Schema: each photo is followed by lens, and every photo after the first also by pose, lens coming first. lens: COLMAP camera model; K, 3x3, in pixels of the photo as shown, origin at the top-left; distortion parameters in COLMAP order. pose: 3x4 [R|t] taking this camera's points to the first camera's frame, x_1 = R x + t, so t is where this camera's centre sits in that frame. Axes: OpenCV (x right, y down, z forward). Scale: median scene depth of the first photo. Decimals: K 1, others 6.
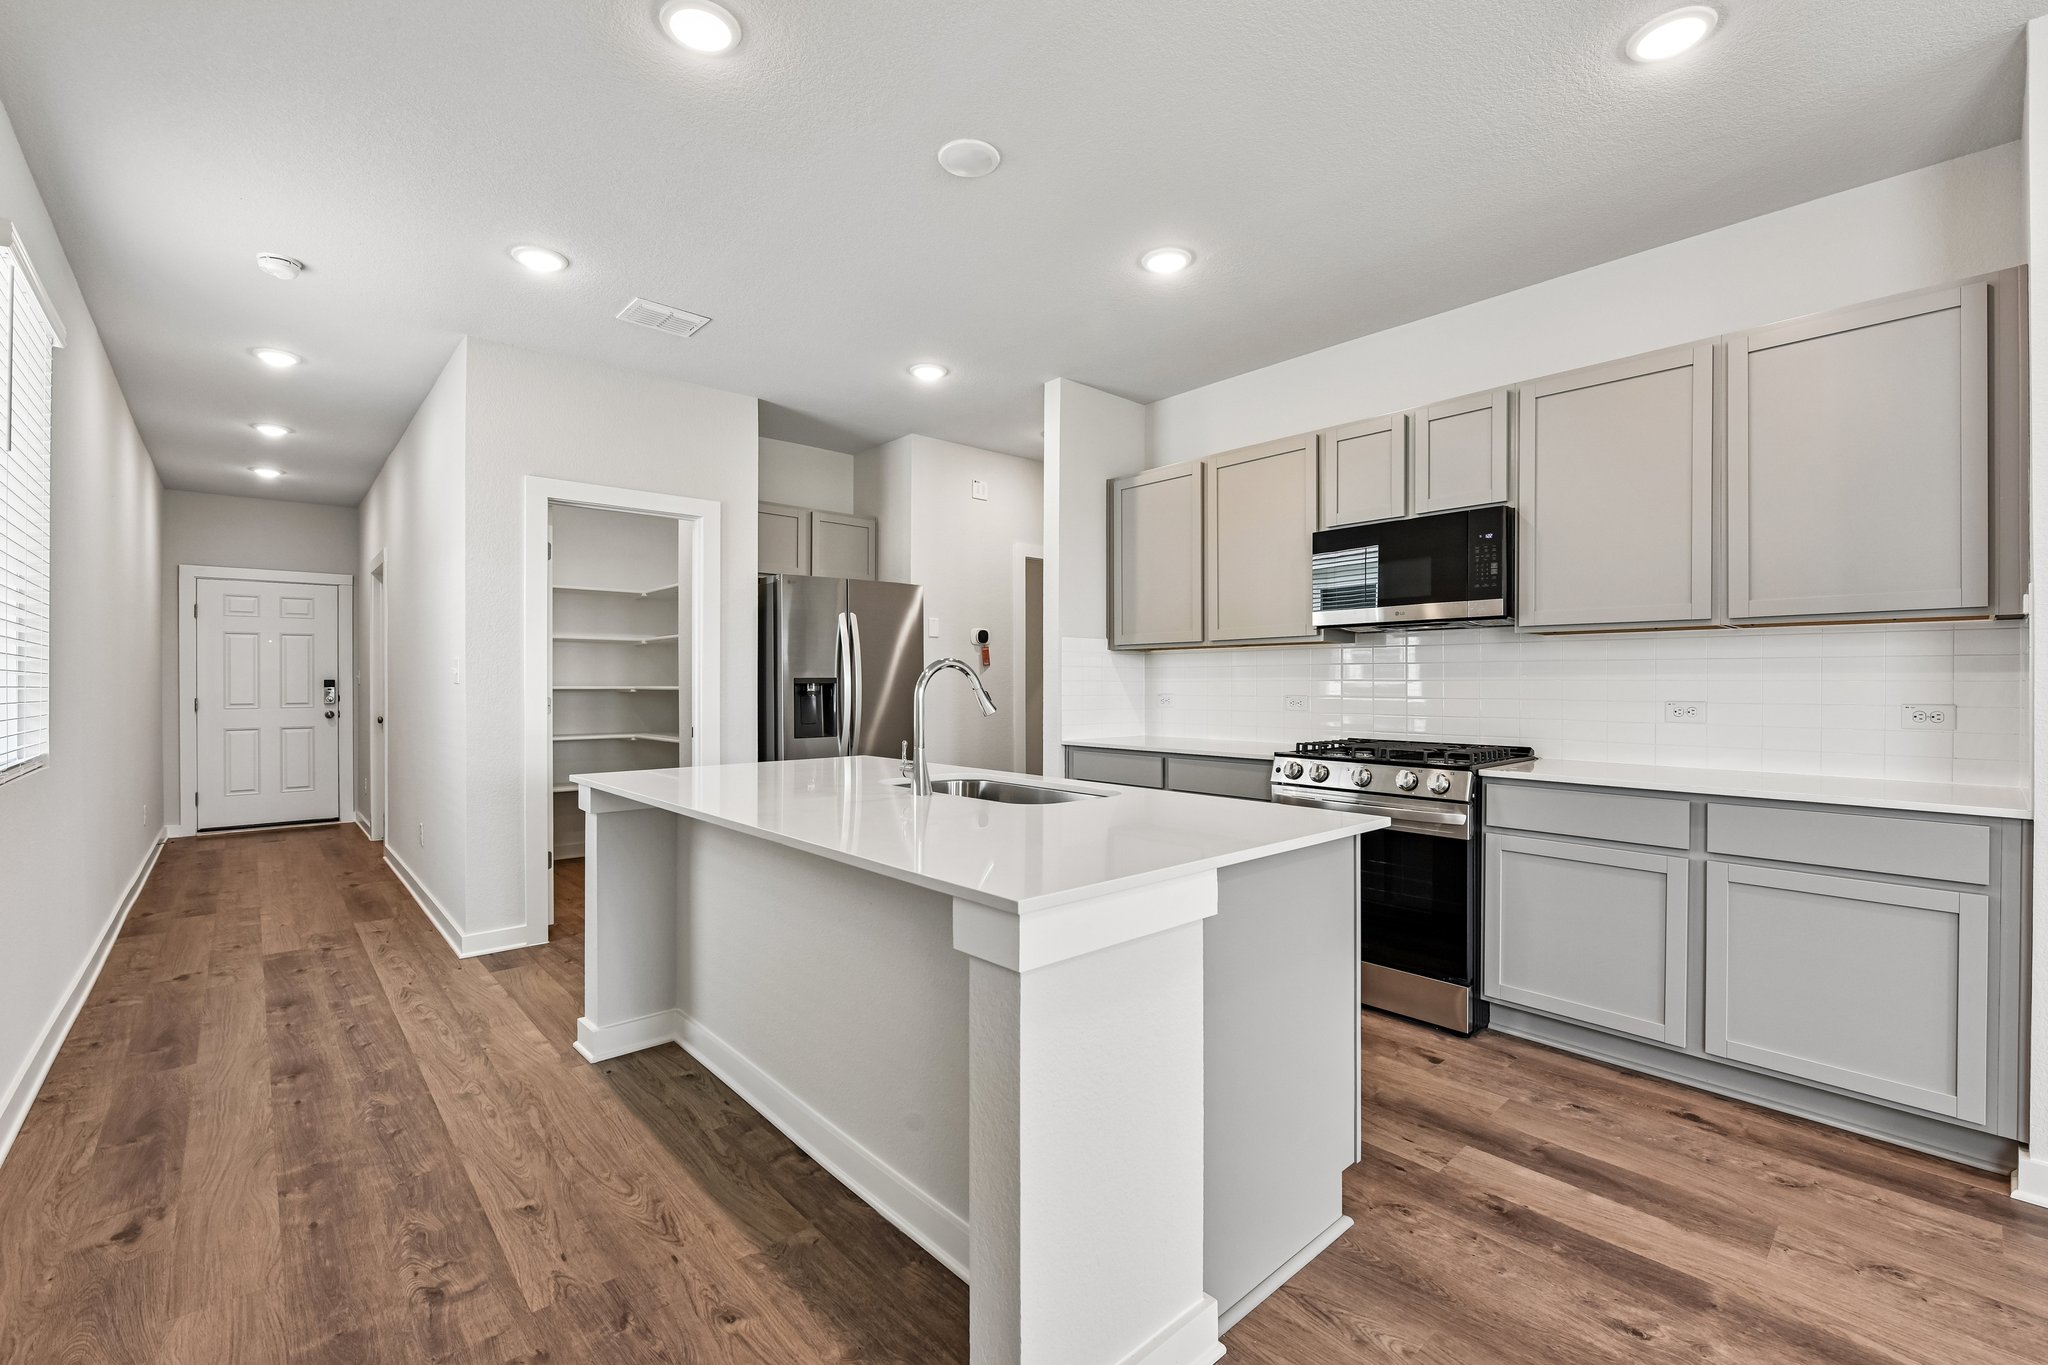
lens RADIAL K [[889.9, 0, 1020.5], [0, 889.9, 676.4], [0, 0, 1]] dist [-0.004845, 0.000240]
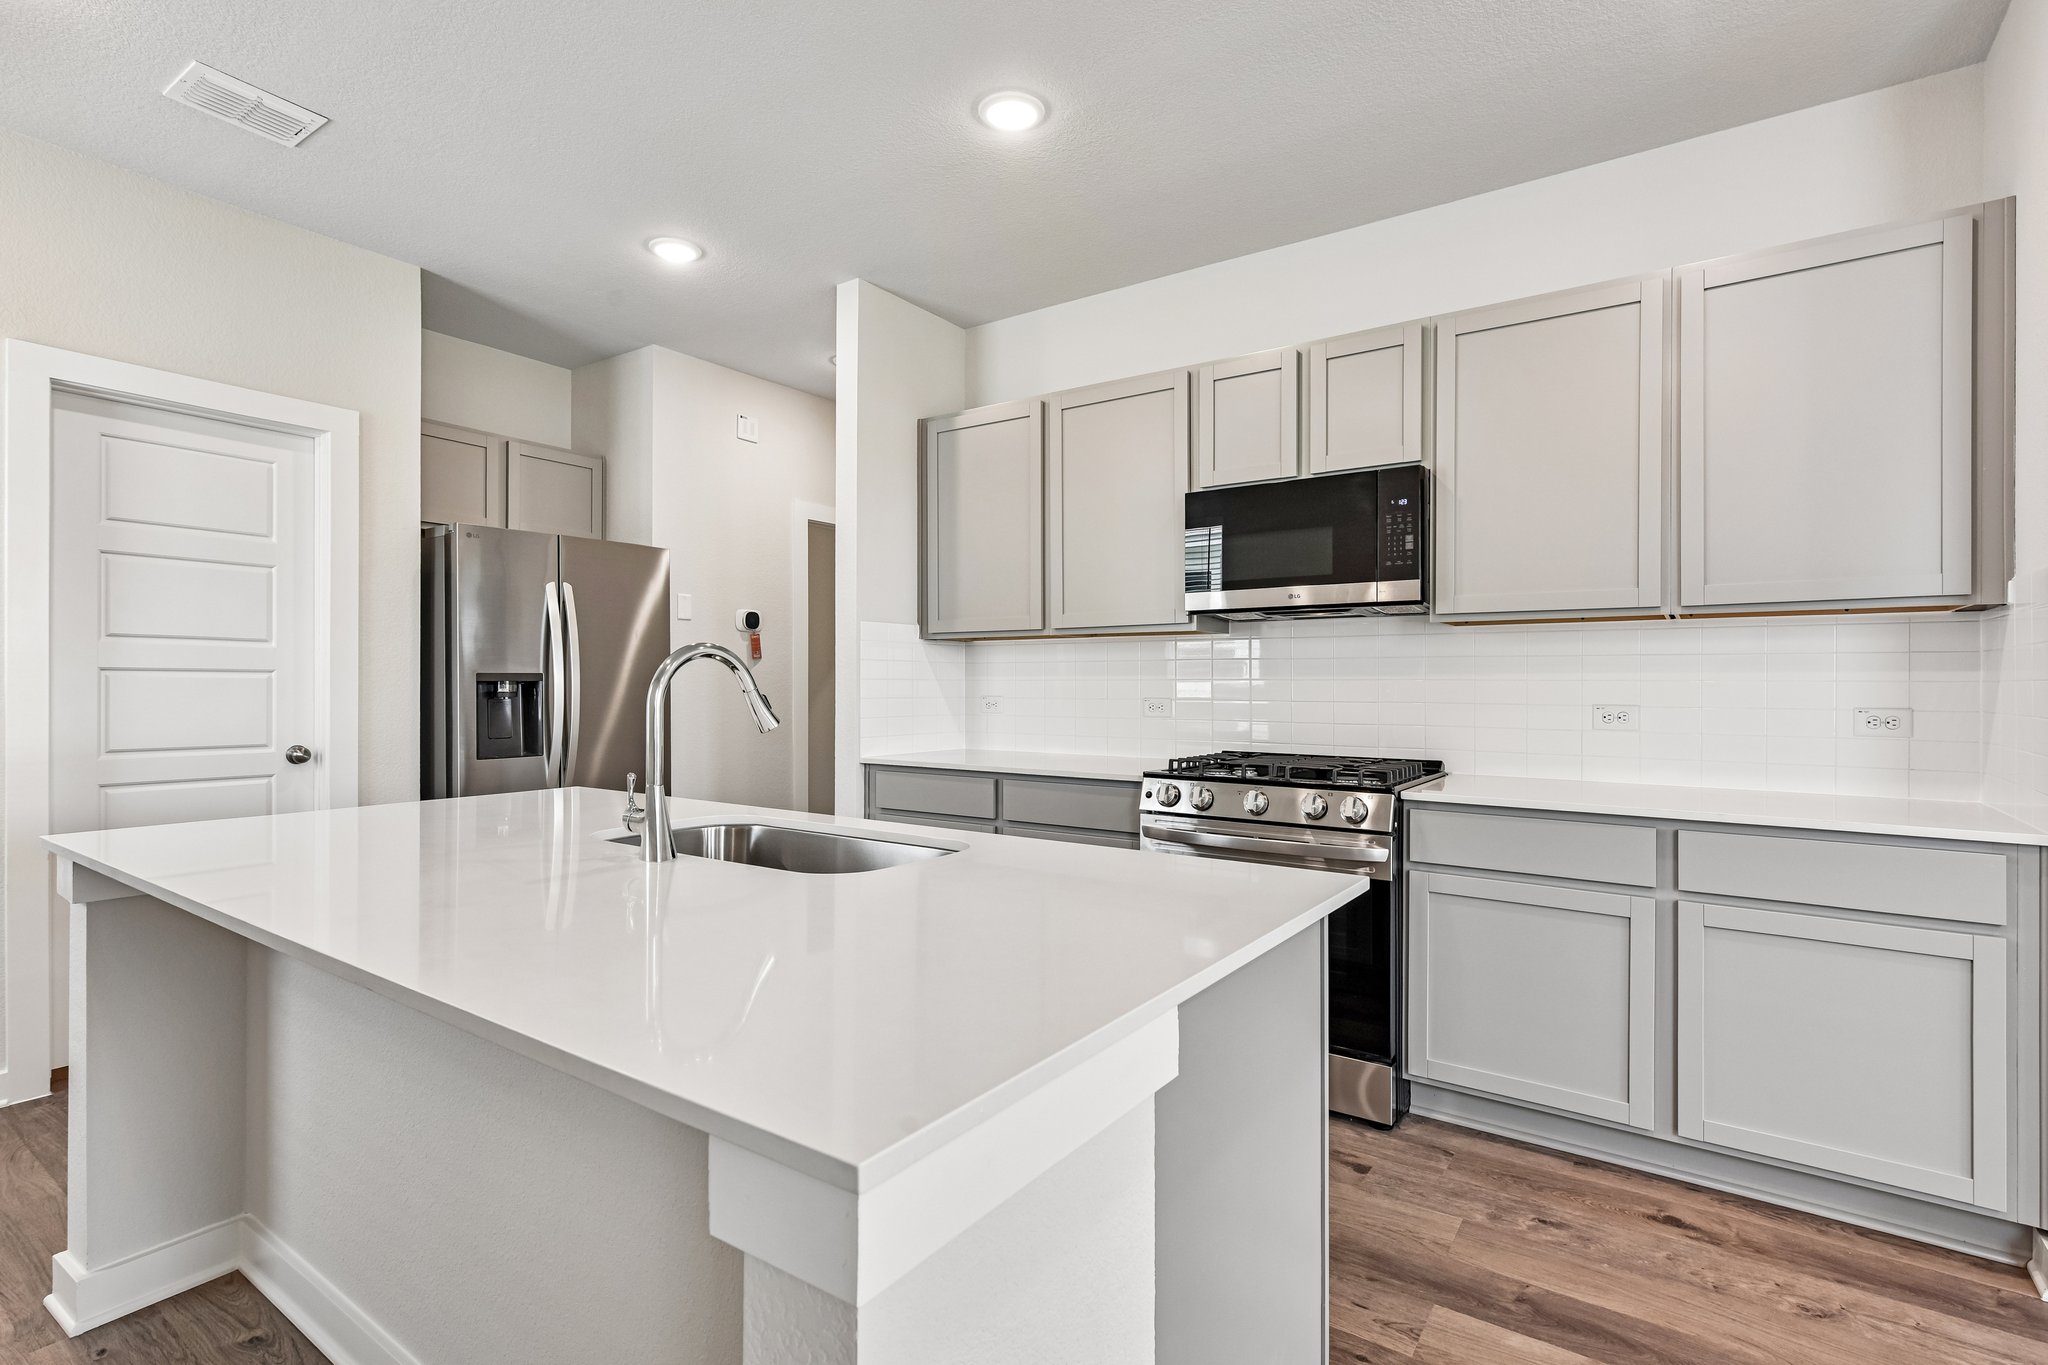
lens RADIAL K [[985.2, 0, 1026.0], [0, 985.2, 693.0], [0, 0, 1]] dist [-0.002697, -0.001489]
pose [[0.973048, 0.000229, 0.230601, -0.012108], [-0.004046, 0.999863, 0.016077, 0.003276], [-0.230565, -0.016577, 0.972916, 0.174605]]
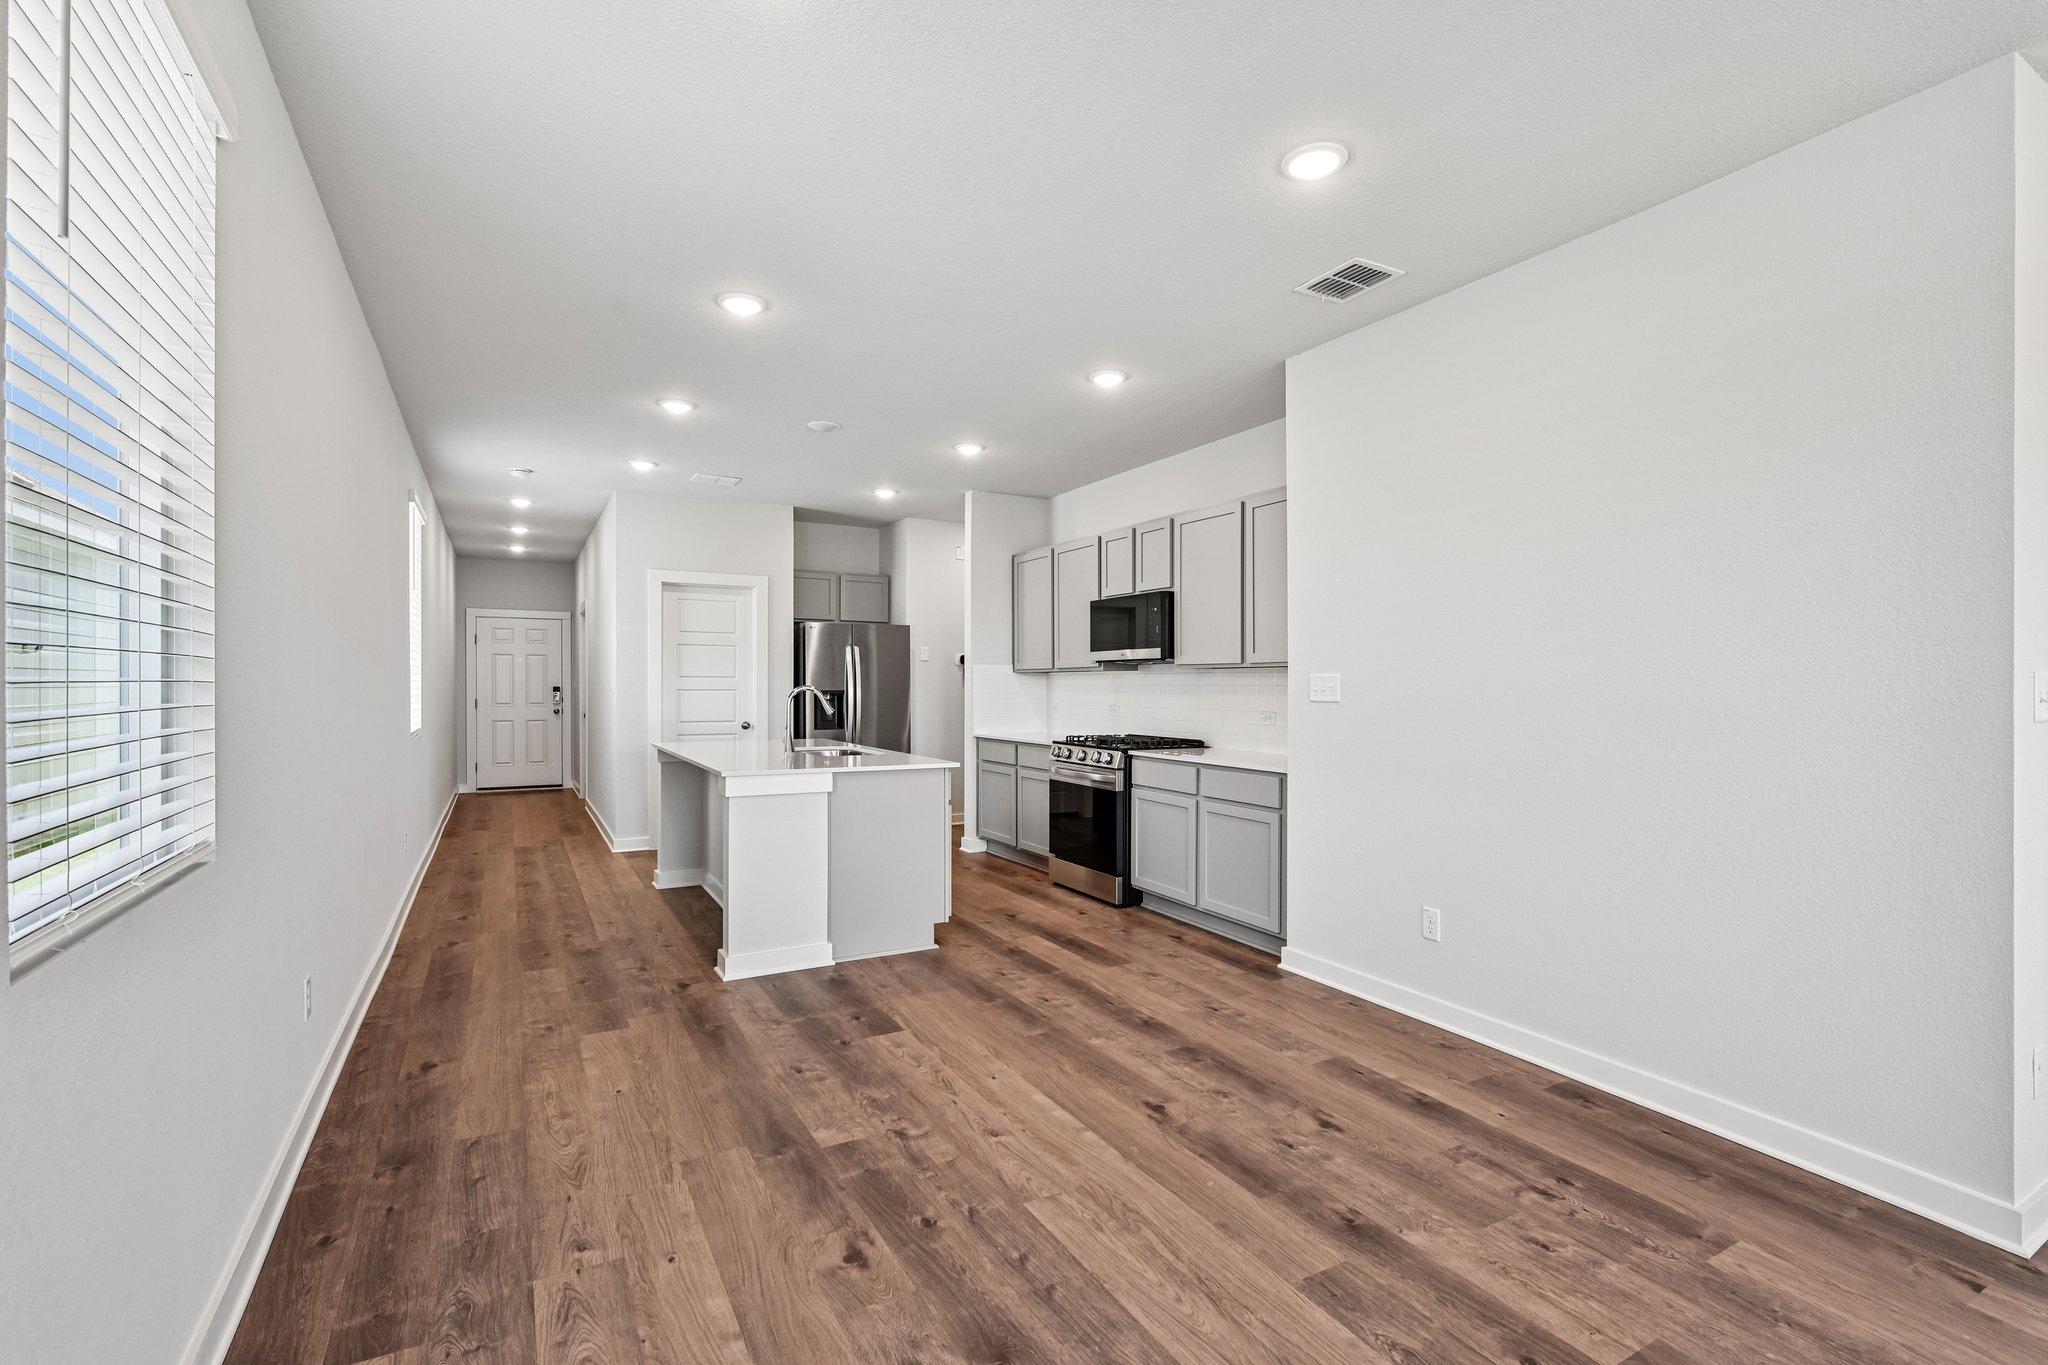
lens RADIAL K [[944.1, 0, 1004.7], [0, 944.1, 686.0], [0, 0, 1]] dist [0.012125, -0.010676]
pose [[0.973163, 0.006500, -0.230027, 0.550594], [-0.005279, 0.999969, 0.005923, -0.021055], [0.230058, -0.004549, 0.973166, -0.632154]]
